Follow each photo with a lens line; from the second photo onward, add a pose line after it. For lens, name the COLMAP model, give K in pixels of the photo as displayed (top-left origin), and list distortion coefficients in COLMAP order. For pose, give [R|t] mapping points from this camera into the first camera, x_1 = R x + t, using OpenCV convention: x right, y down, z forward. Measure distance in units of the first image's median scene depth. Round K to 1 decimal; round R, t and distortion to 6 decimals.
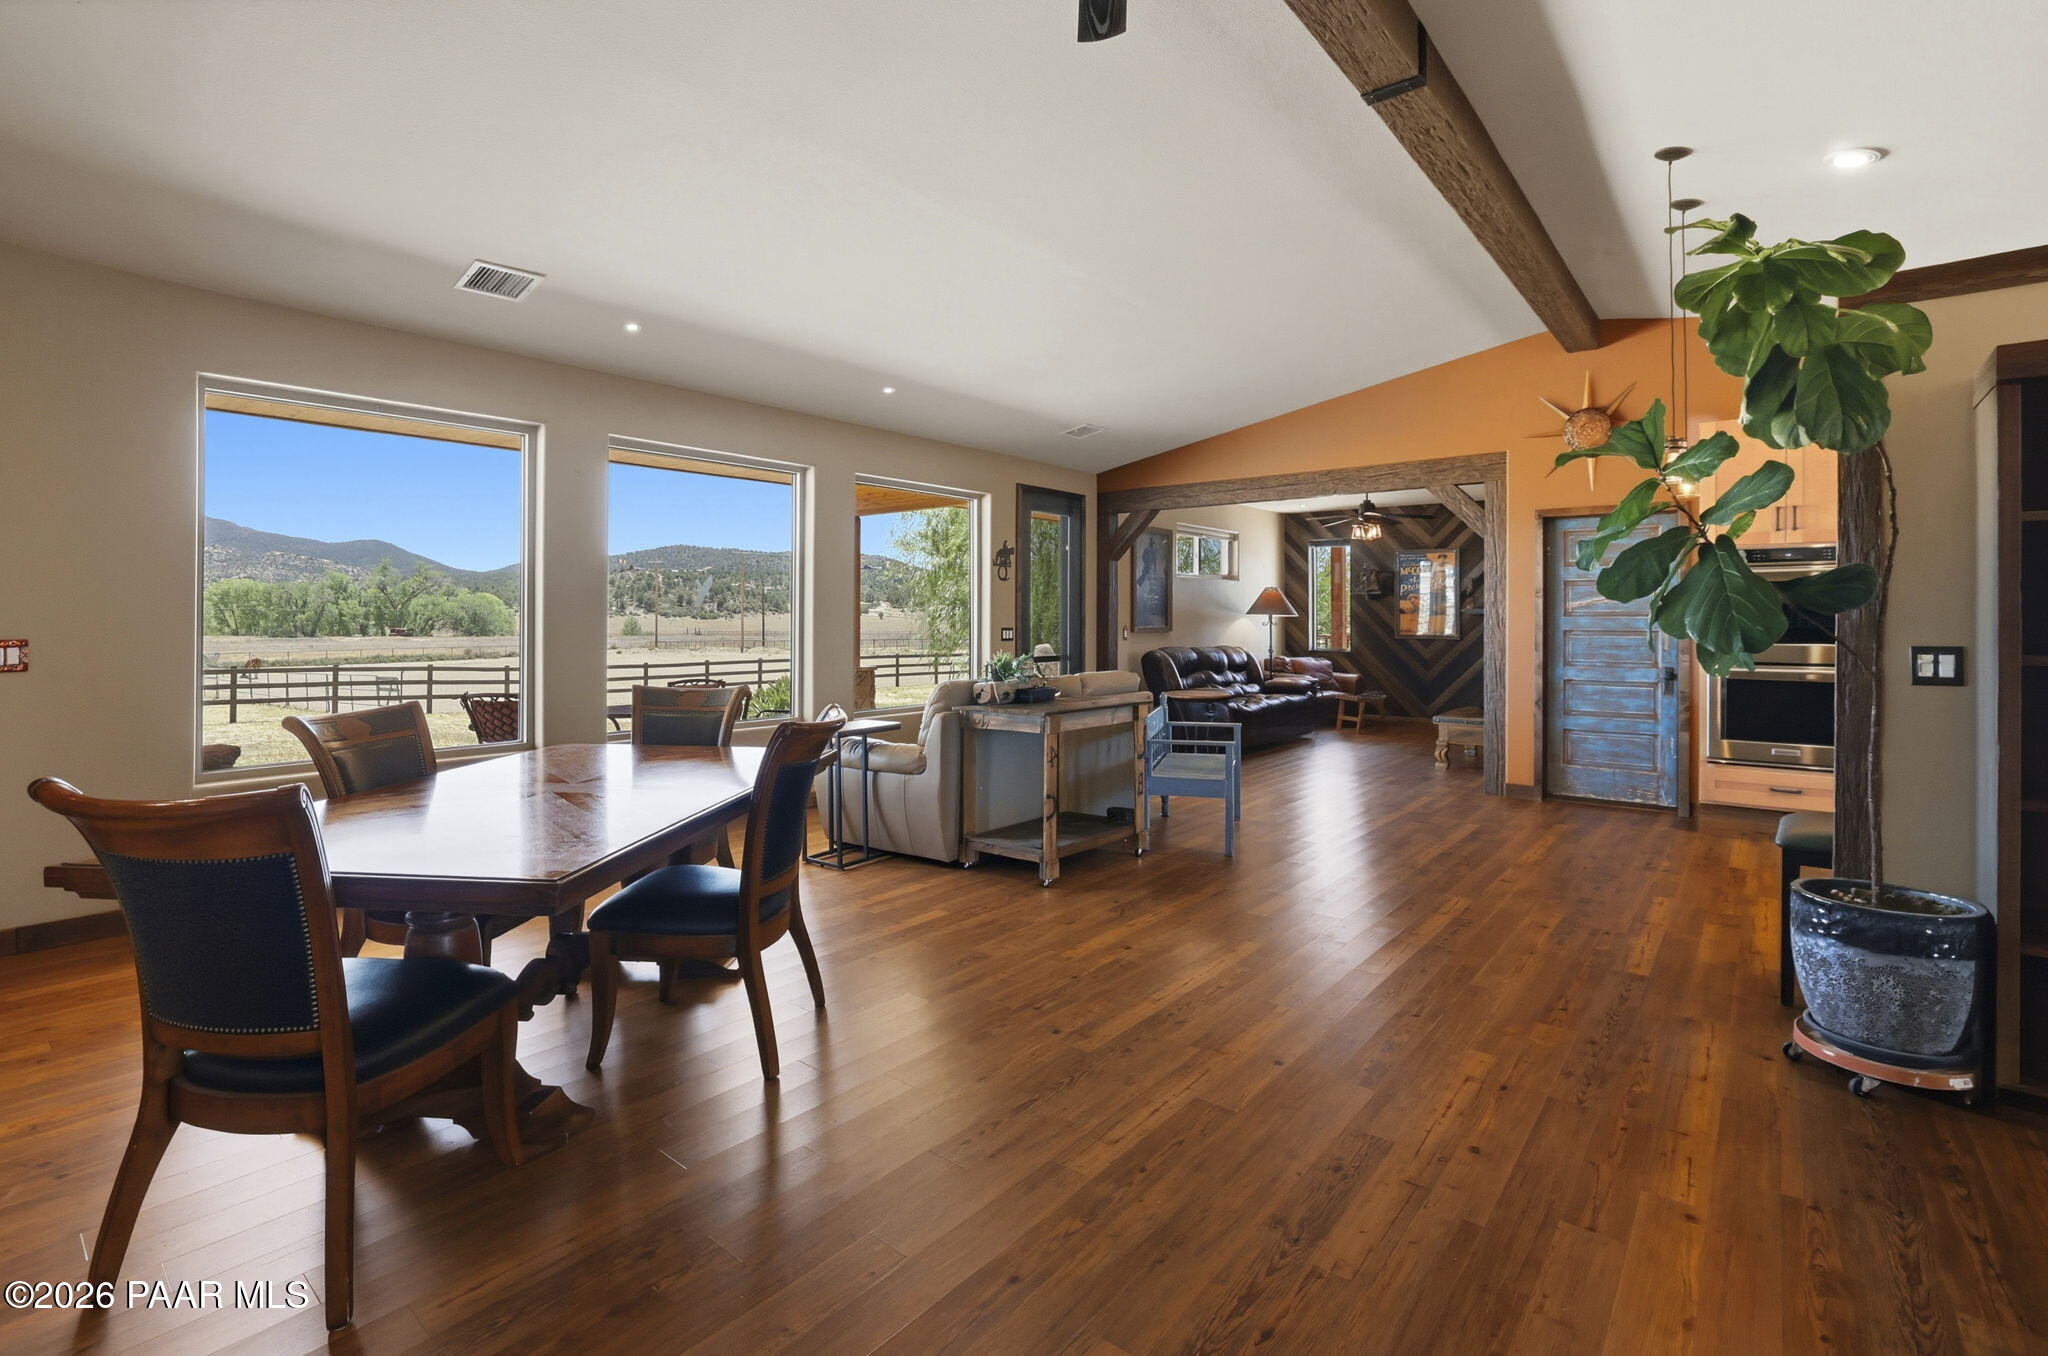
lens RADIAL K [[937.7, 0, 1036.9], [0, 937.7, 610.5], [0, 0, 1]] dist [-0.015427, 0.000956]
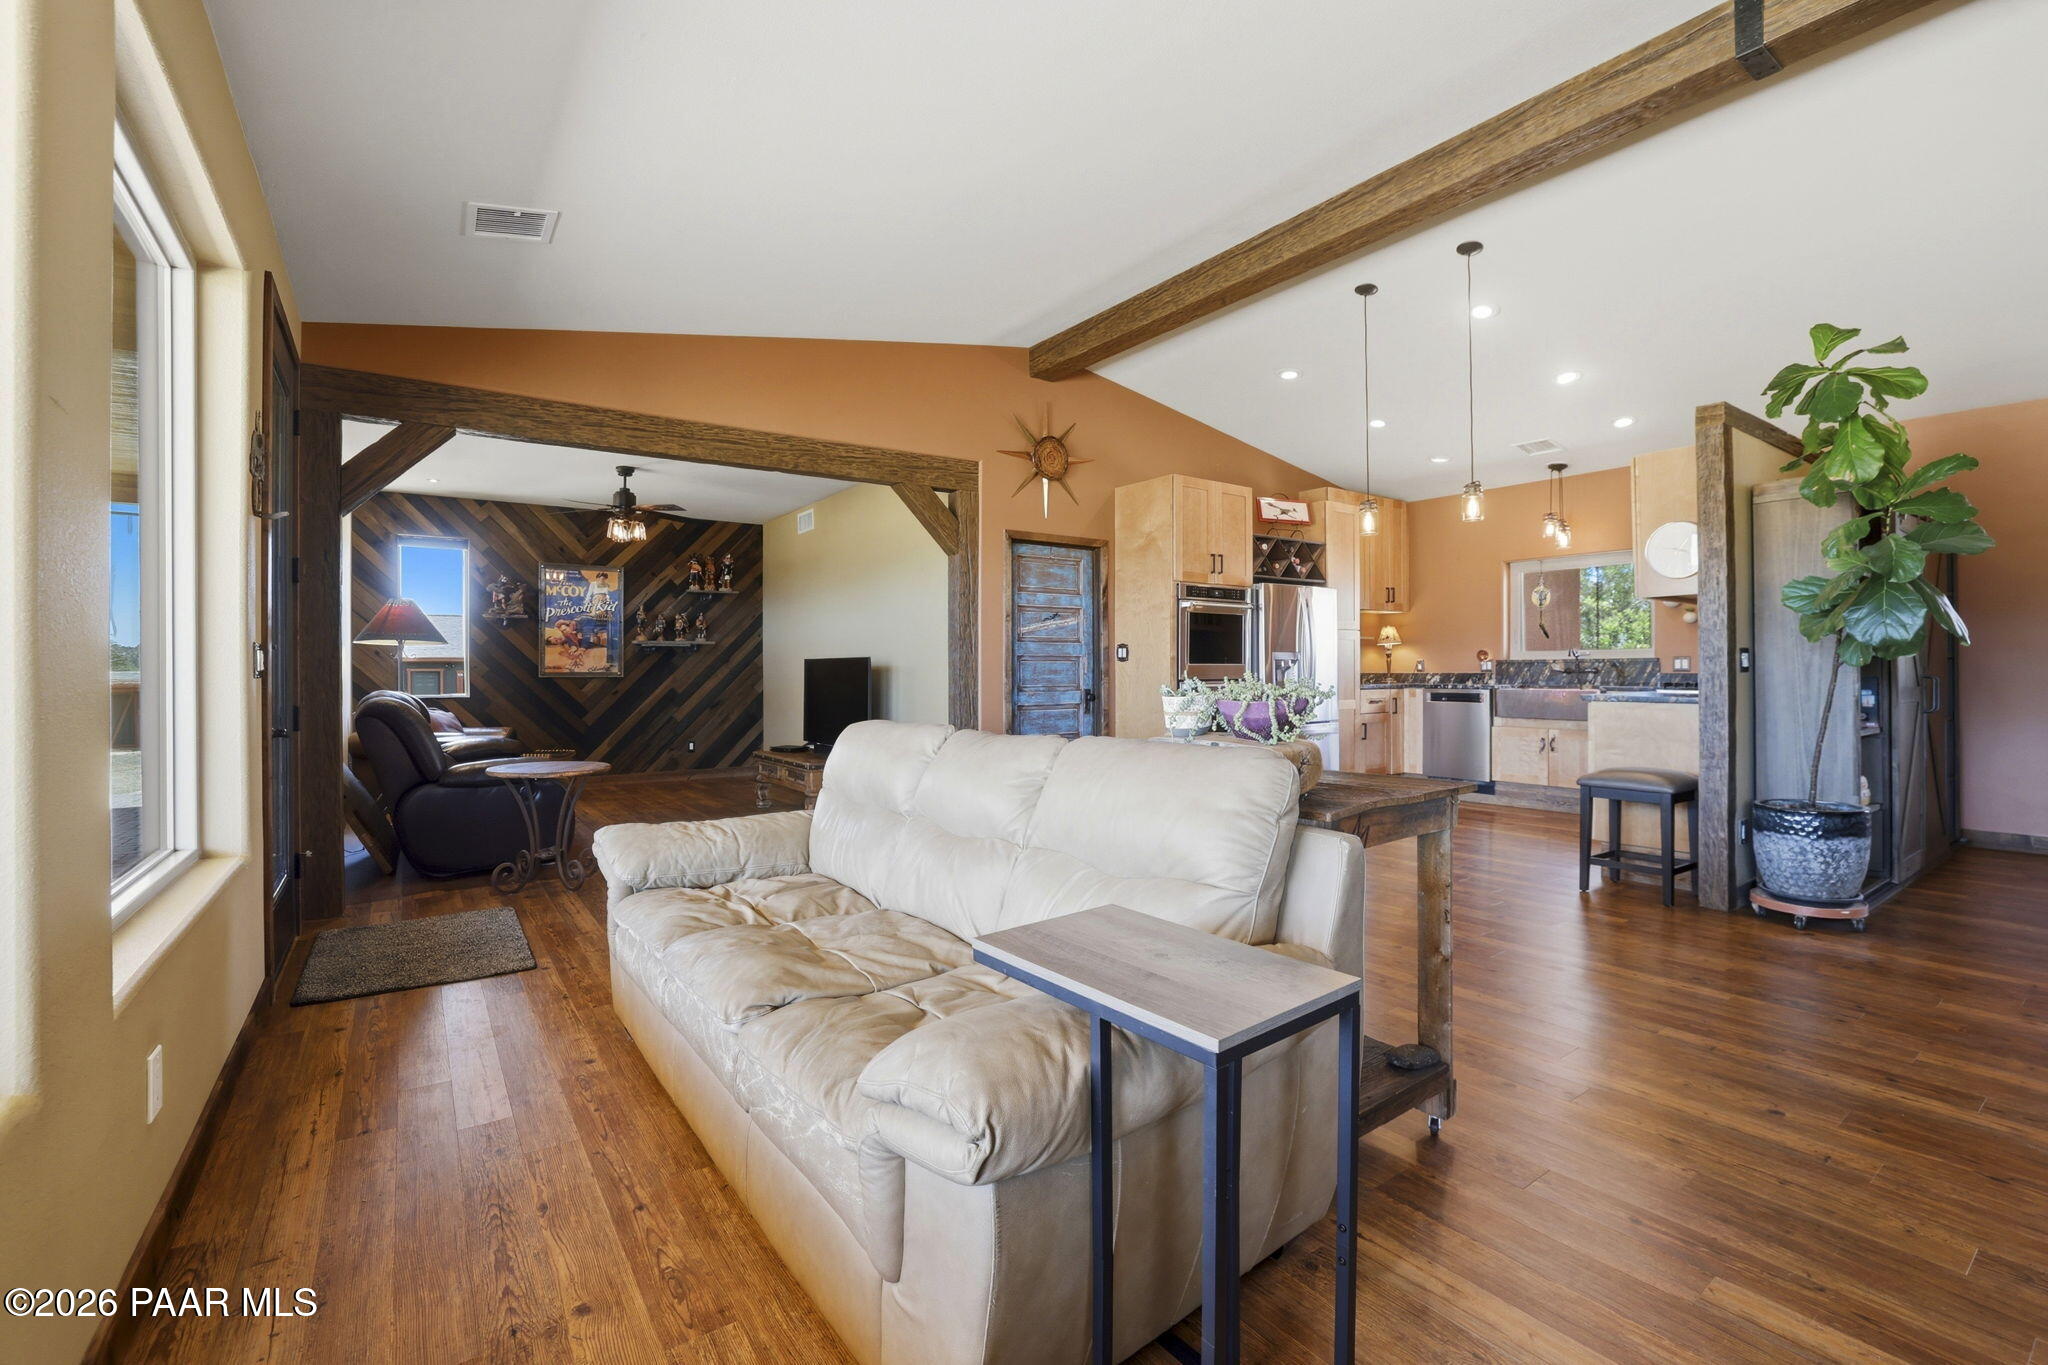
lens RADIAL K [[891.1, 0, 1031.8], [0, 891.1, 671.2], [0, 0, 1]] dist [-0.036330, 0.007925]
pose [[0.282650, -0.005904, 0.959205, -0.322678], [-0.004012, 0.999965, 0.007337, 0.029363], [-0.959215, -0.005922, 0.282616, 0.693479]]
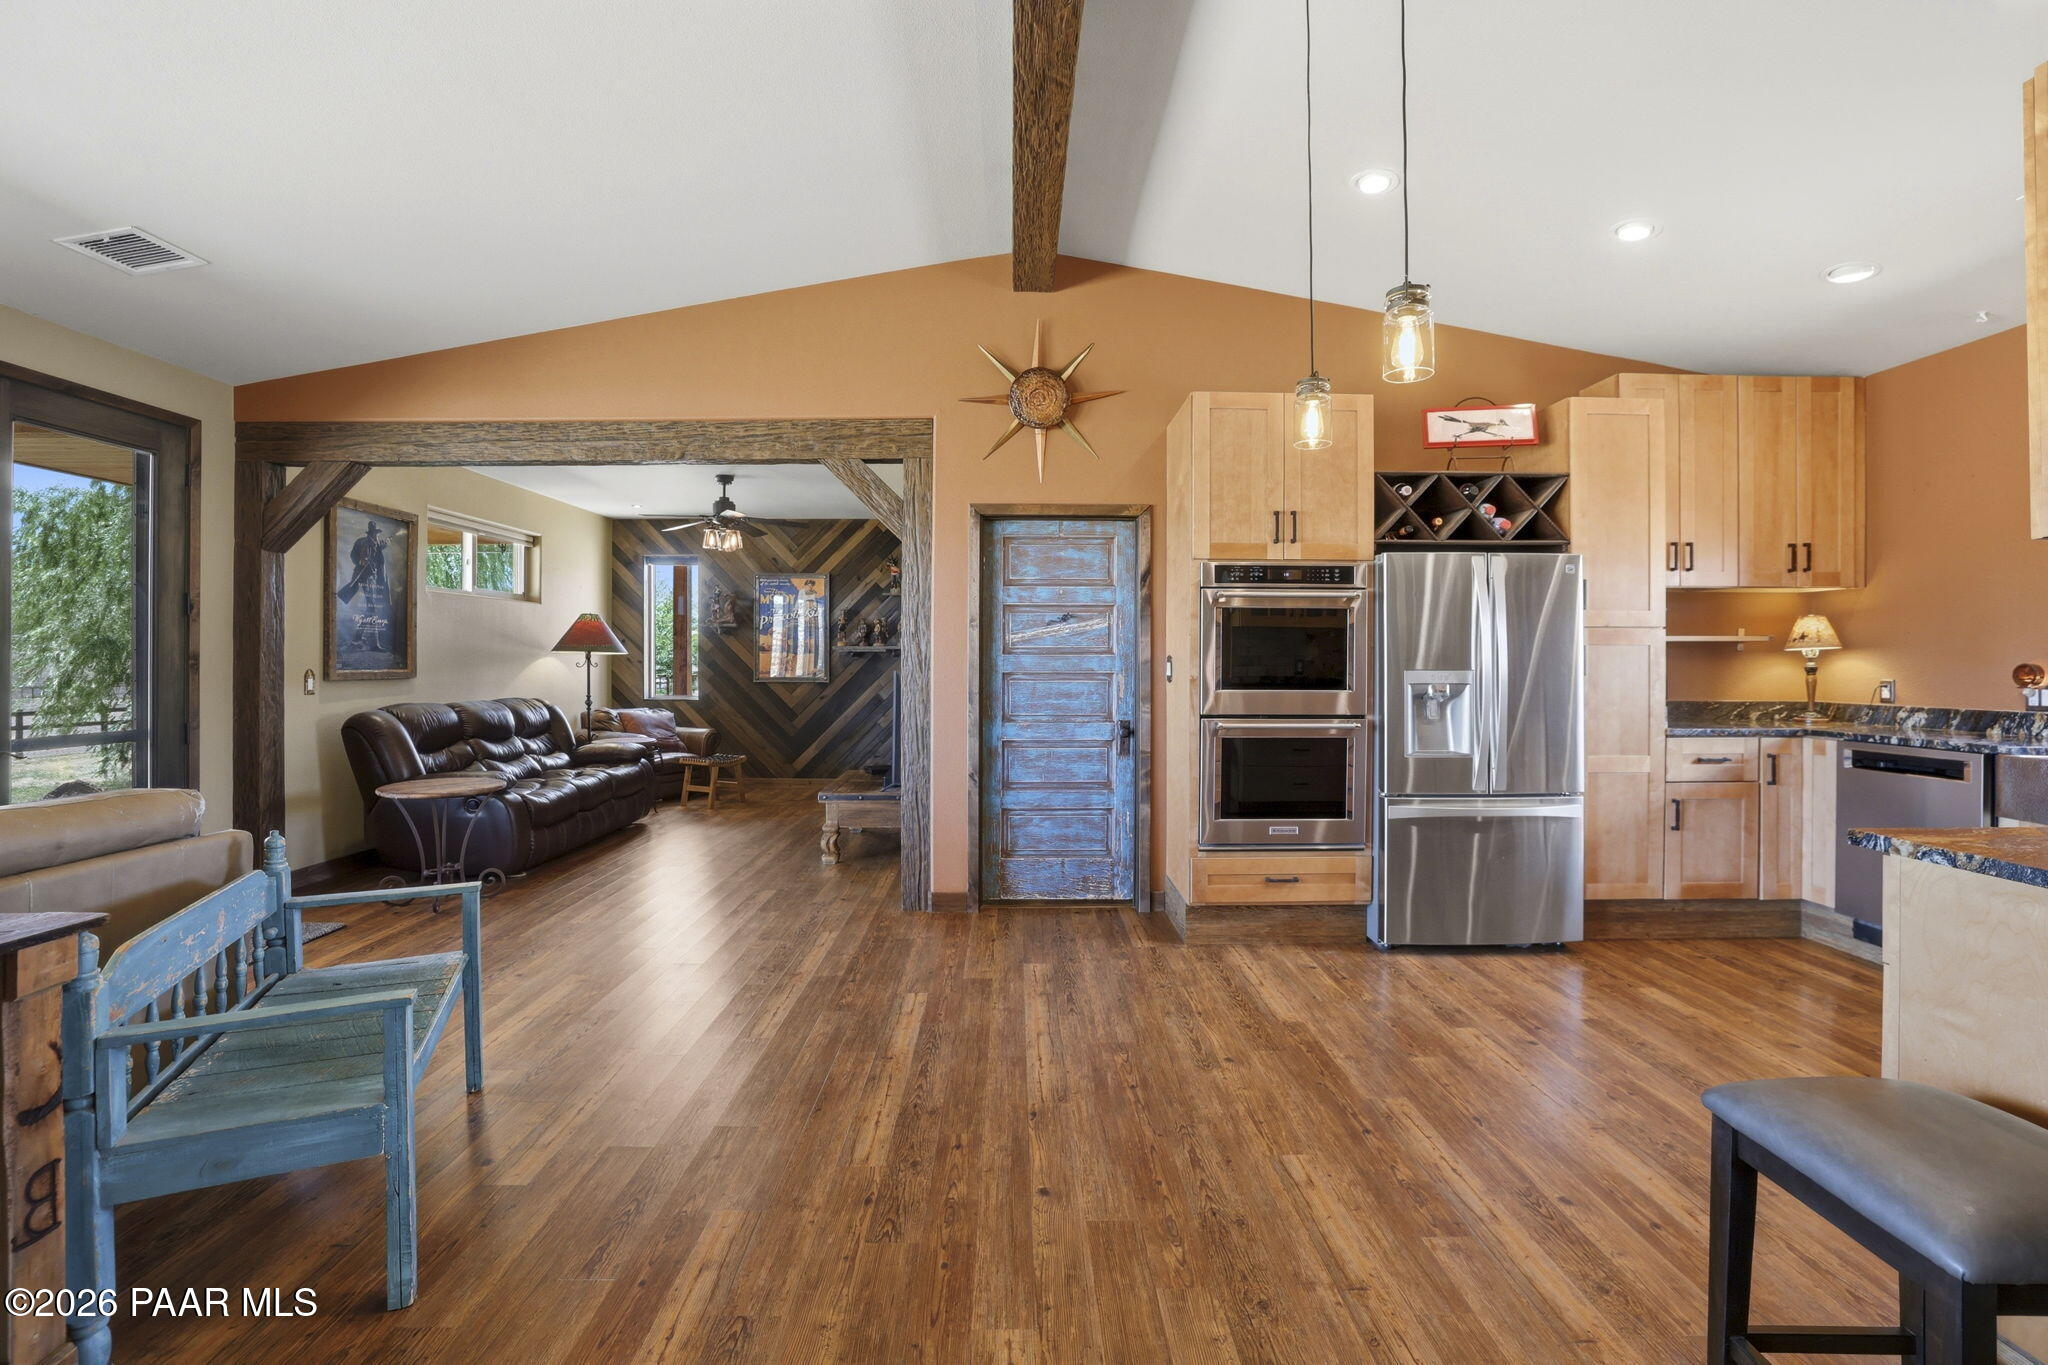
lens RADIAL K [[891.1, 0, 1020.8], [0, 891.1, 657.1], [0, 0, 1]] dist [-0.036330, 0.007925]
pose [[0.777565, 0.001036, 0.628802, 0.133797], [-0.005753, 0.999969, 0.005467, 0.004636], [-0.628777, -0.007869, 0.777546, 0.435312]]
